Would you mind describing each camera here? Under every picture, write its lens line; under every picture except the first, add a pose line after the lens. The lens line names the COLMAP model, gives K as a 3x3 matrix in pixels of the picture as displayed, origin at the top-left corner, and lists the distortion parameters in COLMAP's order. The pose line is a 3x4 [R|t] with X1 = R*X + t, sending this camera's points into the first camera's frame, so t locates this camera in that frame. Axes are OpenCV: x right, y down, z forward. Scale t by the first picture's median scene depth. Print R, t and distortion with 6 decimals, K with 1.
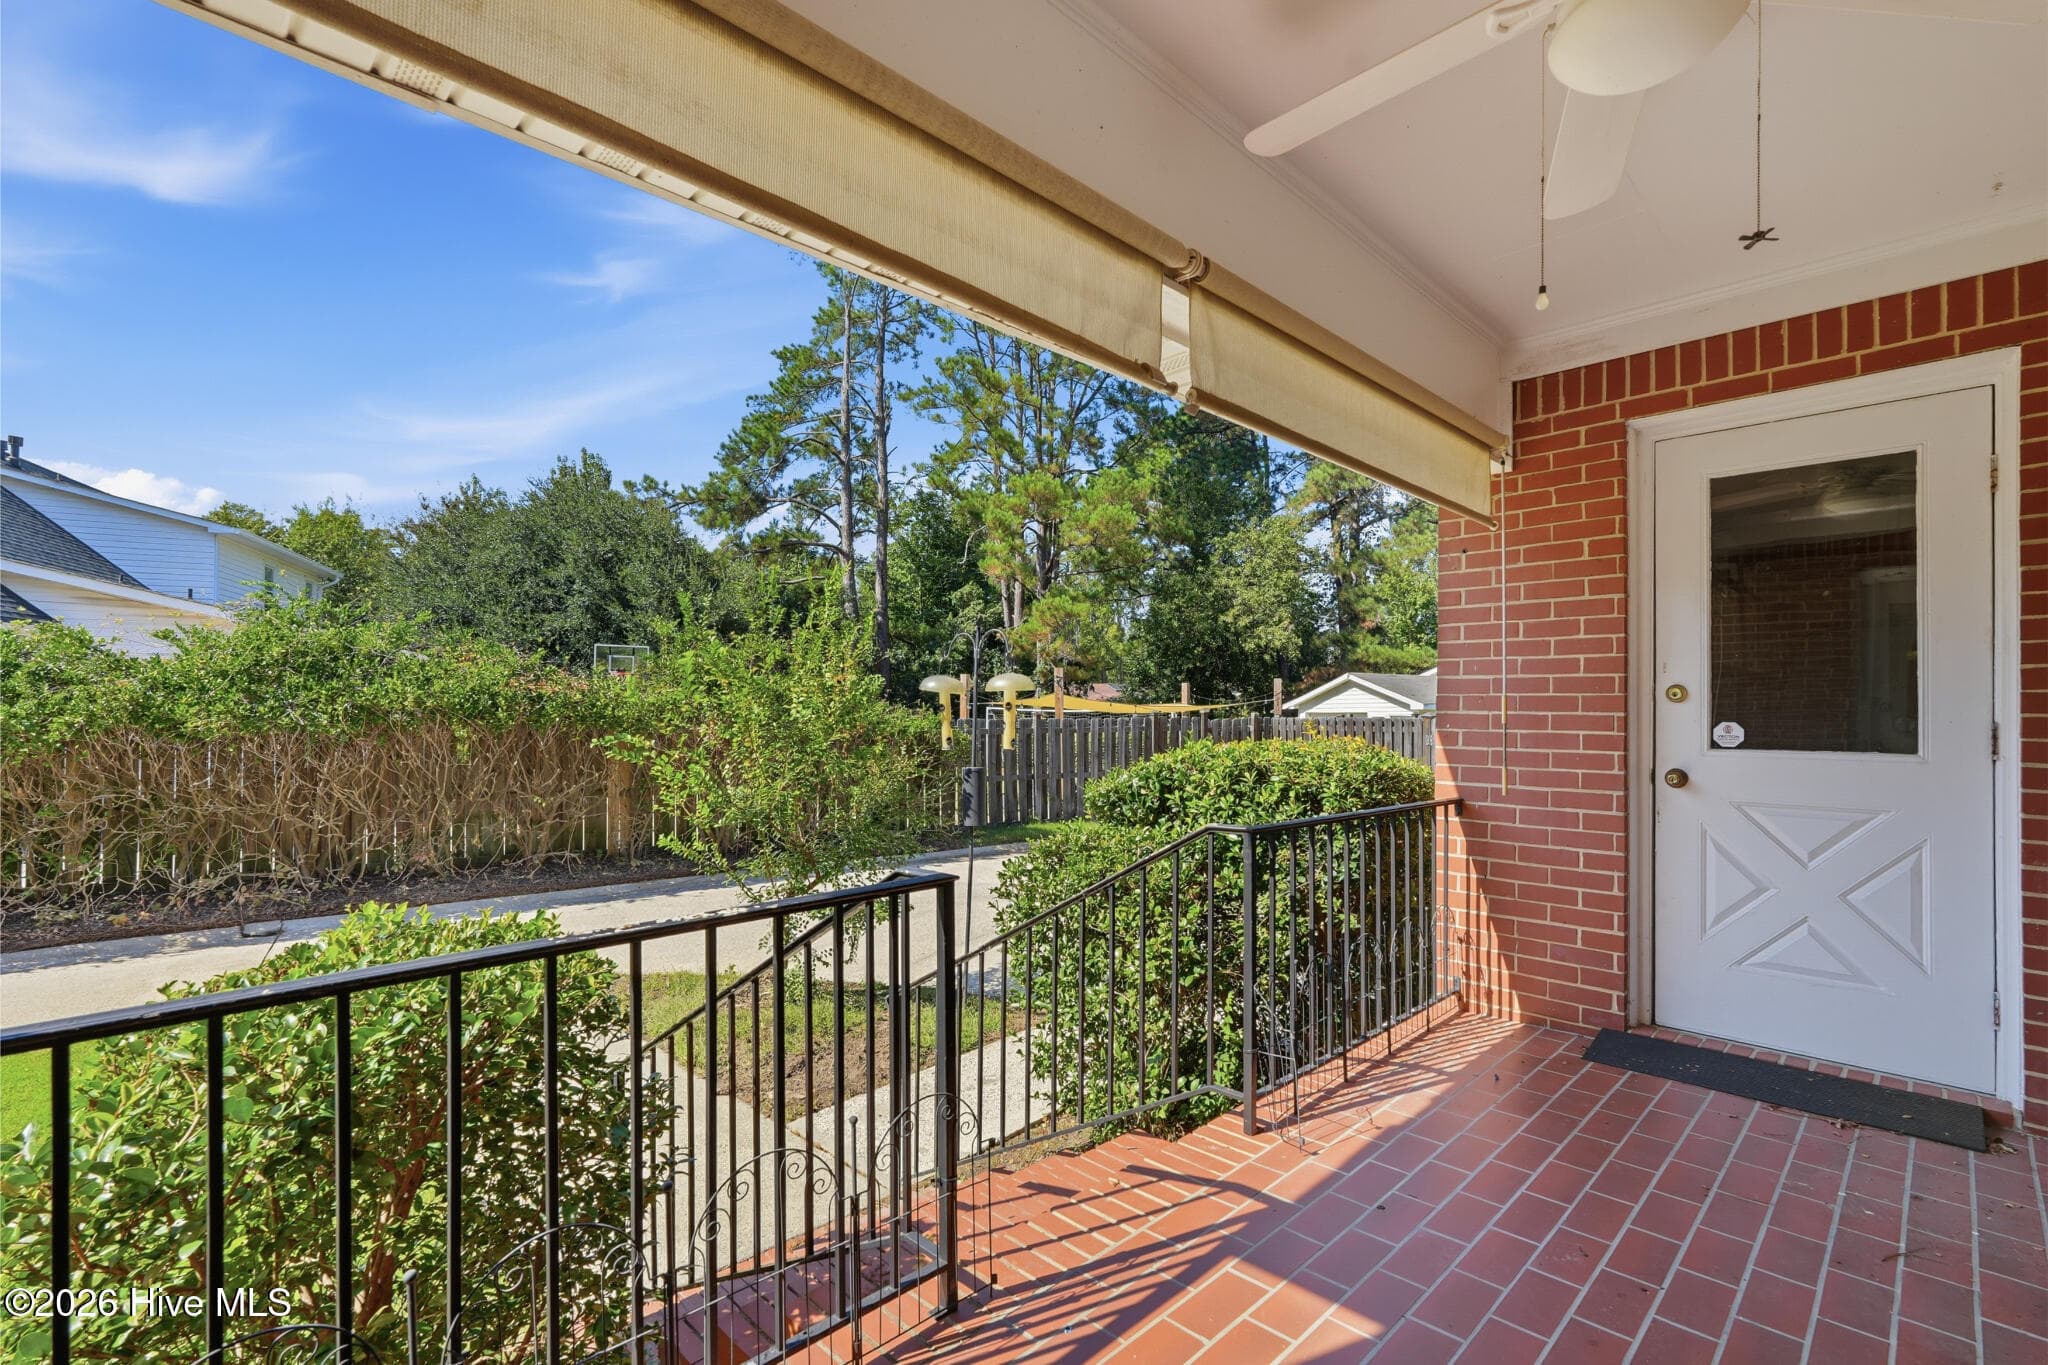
lens RADIAL K [[921.8, 0, 1027.8], [0, 921.8, 696.8], [0, 0, 1]] dist [-0.019747, 0.009504]
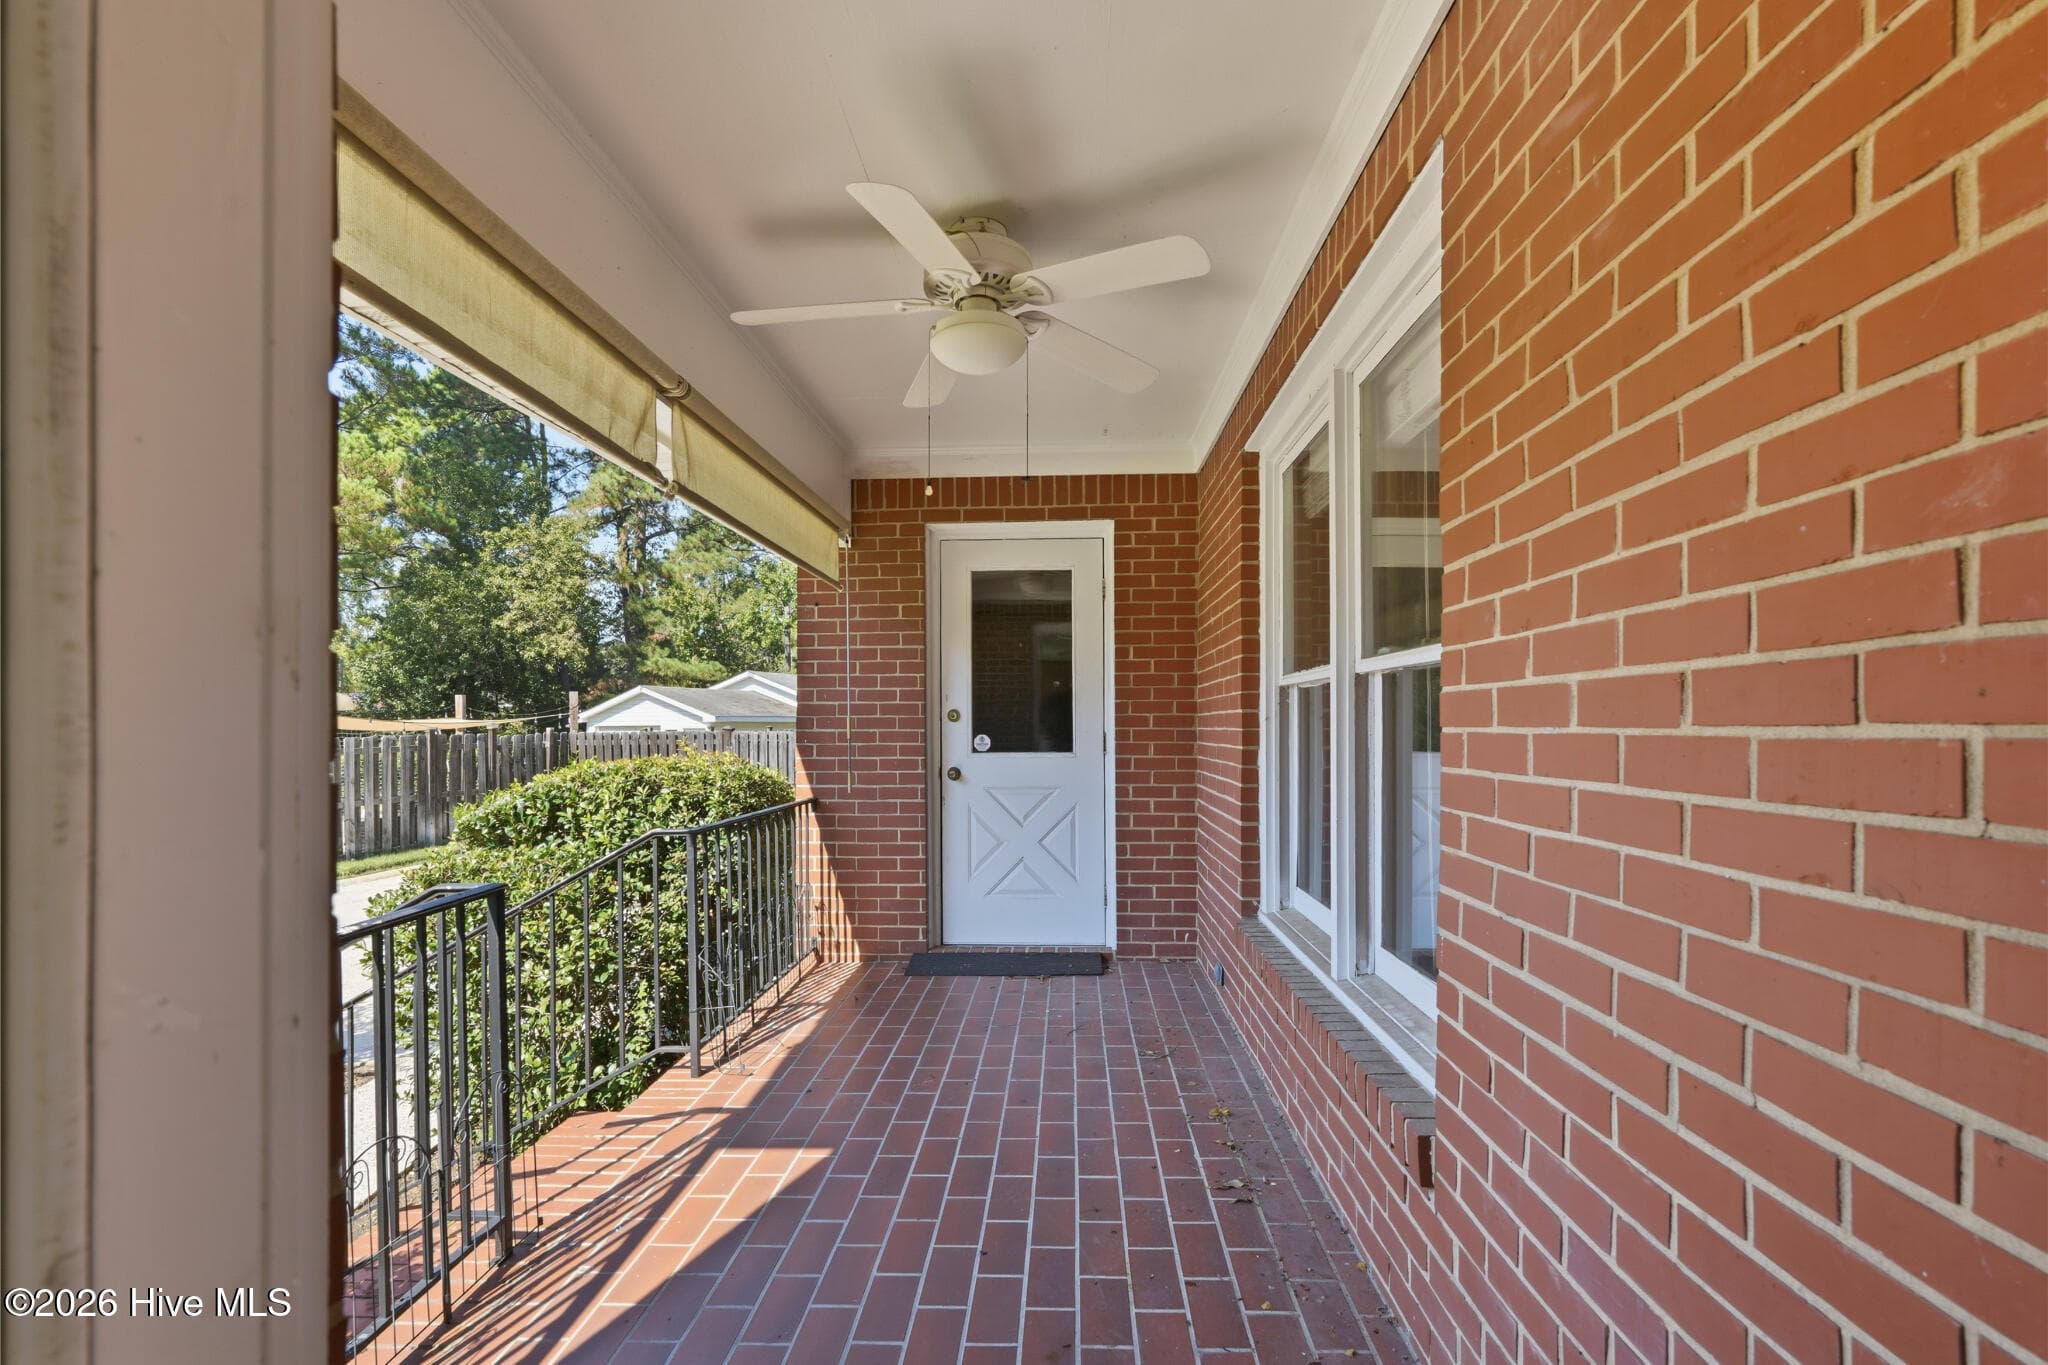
lens RADIAL K [[921.8, 0, 1027.8], [0, 921.8, 696.8], [0, 0, 1]] dist [-0.019747, 0.009504]
pose [[0.735361, 0.007789, 0.677631, -0.180471], [0.000929, 0.999921, -0.012502, -0.013536], [-0.677675, 0.009823, 0.735296, -0.145750]]
